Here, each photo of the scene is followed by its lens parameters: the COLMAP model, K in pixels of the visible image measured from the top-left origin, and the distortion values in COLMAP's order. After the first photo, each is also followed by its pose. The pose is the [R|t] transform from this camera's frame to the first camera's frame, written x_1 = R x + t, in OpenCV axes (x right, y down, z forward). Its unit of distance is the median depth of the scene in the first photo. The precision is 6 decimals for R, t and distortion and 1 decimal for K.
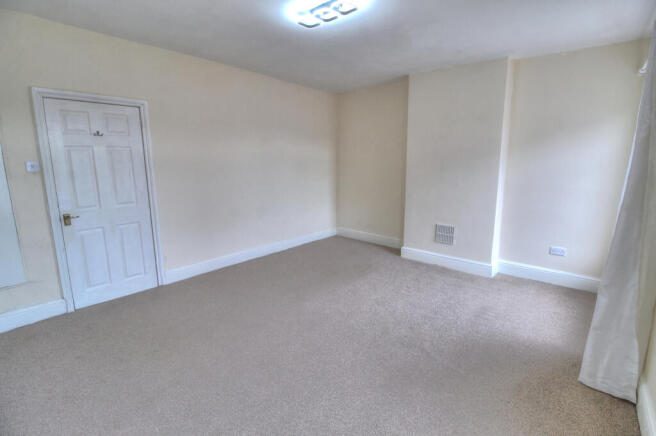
lens RADIAL K [[308.0, 0, 328.0], [0, 308.0, 215.6], [0, 0, 1]] dist [-0.005860, -0.002799]
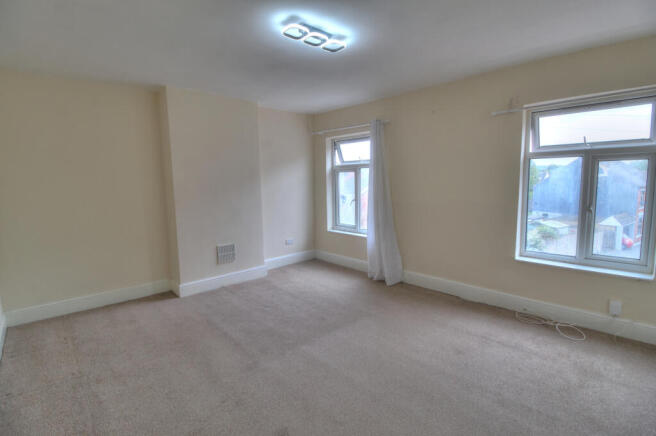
lens RADIAL K [[308.0, 0, 328.7], [0, 308.0, 215.8], [0, 0, 1]] dist [-0.005860, -0.002799]
pose [[0.047990, -0.106409, 0.993164, -0.617586], [0.186997, 0.977686, 0.095715, -0.098643], [-0.981188, 0.181125, 0.066817, 0.574230]]
